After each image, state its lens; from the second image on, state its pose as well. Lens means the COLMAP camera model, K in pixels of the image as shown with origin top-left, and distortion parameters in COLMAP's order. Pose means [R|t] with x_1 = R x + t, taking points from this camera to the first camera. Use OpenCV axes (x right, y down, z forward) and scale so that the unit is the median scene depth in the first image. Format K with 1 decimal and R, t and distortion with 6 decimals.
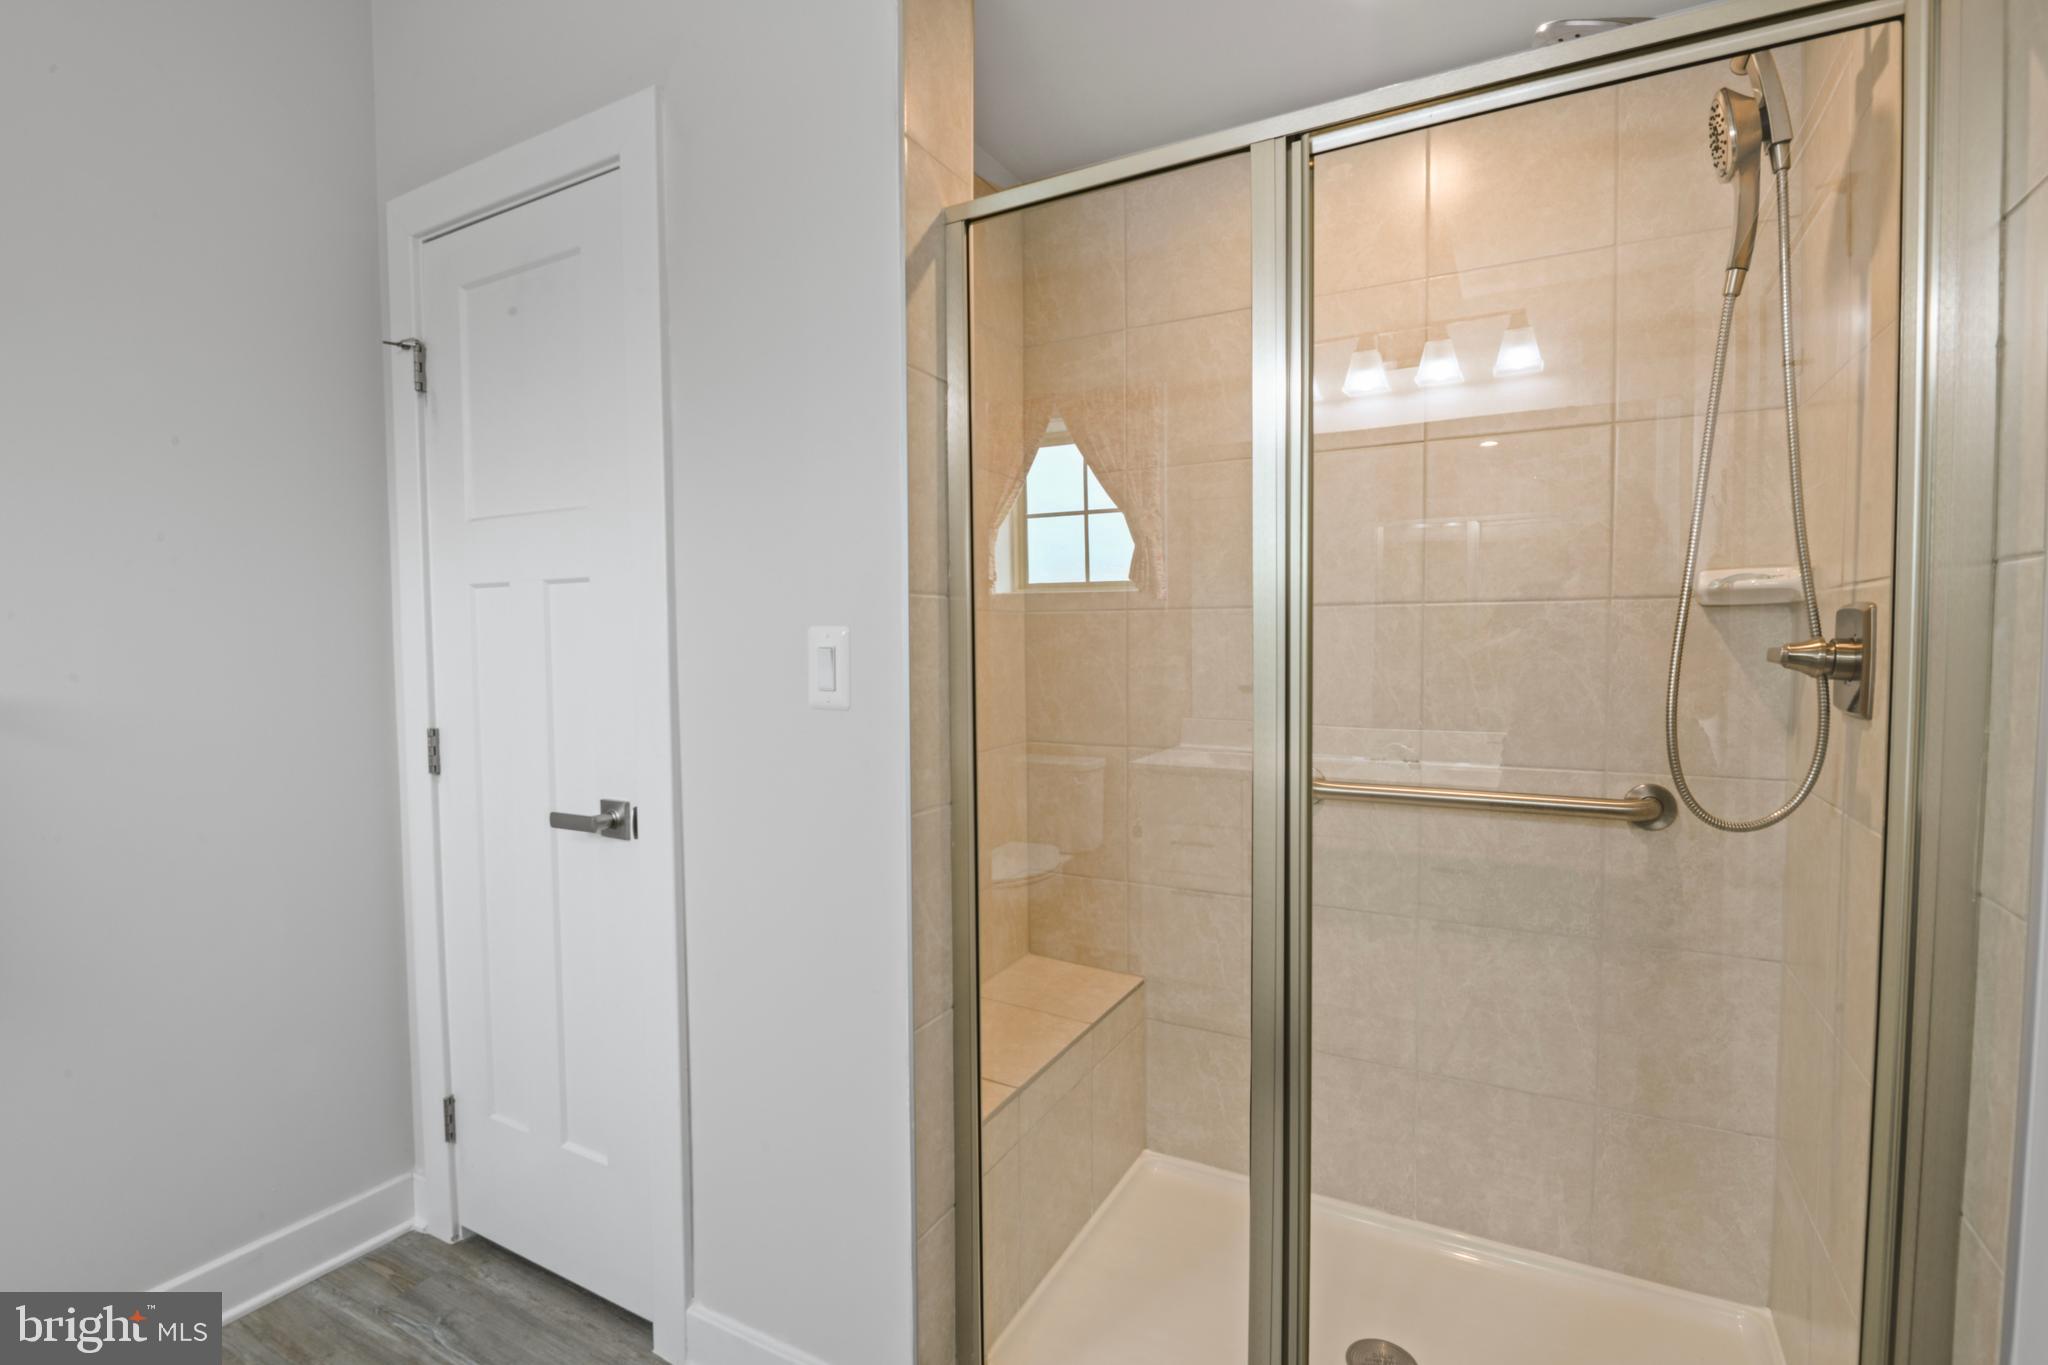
lens RADIAL K [[940.6, 0, 1024.0], [0, 940.6, 682.5], [0, 0, 1]] dist [-0.024168, -0.000867]
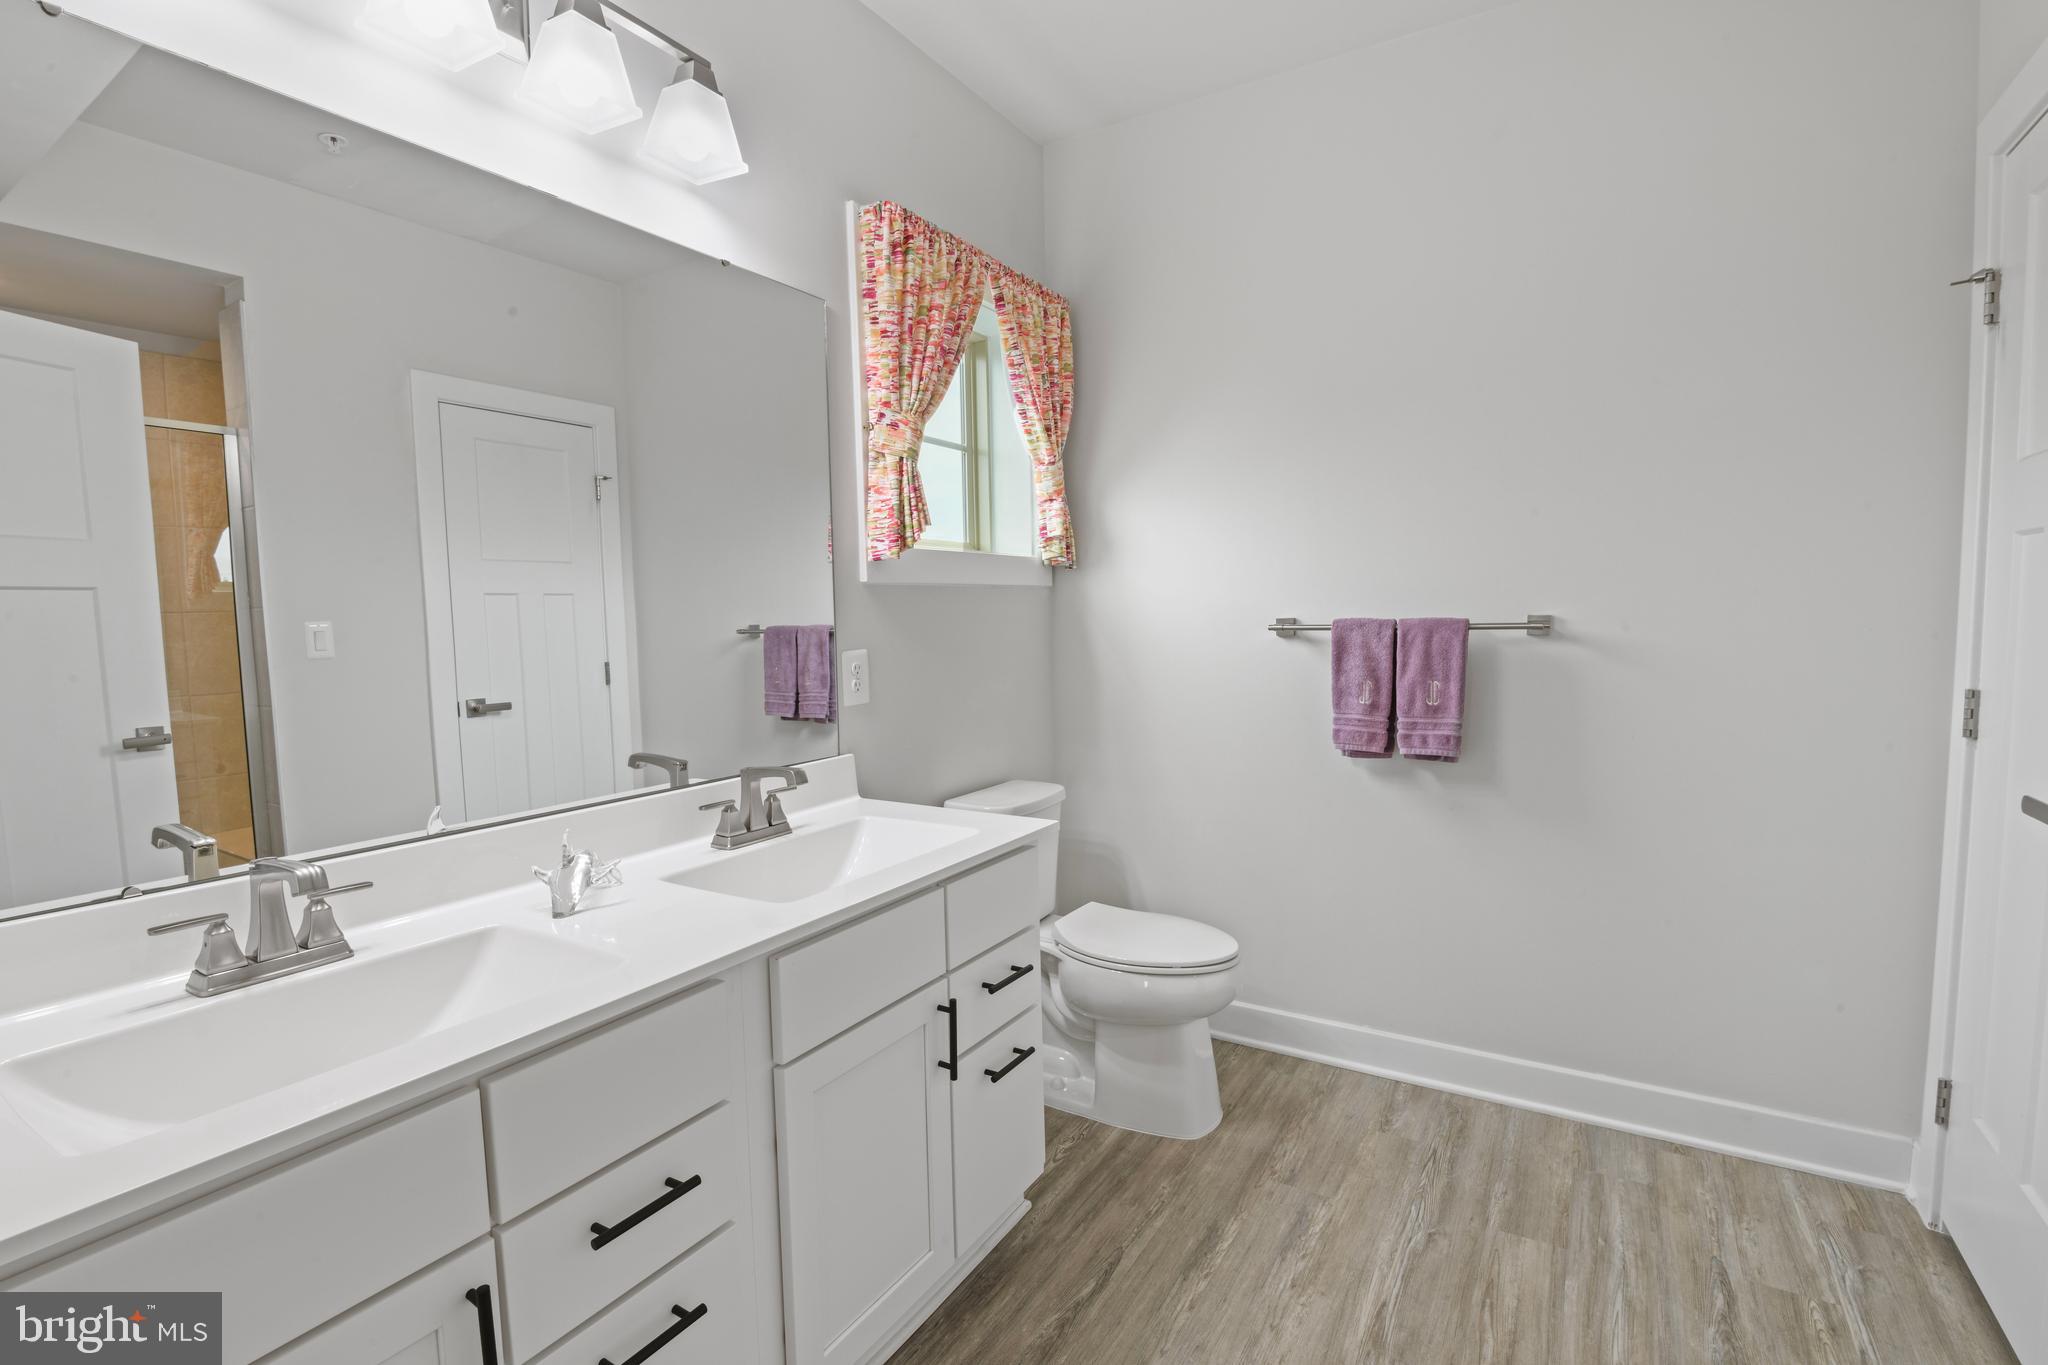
lens RADIAL K [[940.6, 0, 1024.0], [0, 940.6, 682.5], [0, 0, 1]] dist [-0.024168, -0.000867]
pose [[-0.064230, 0.085860, -0.994235, 0.357495], [-0.025579, 0.995823, 0.087650, -0.015007], [0.997607, 0.031062, -0.061765, 0.116202]]
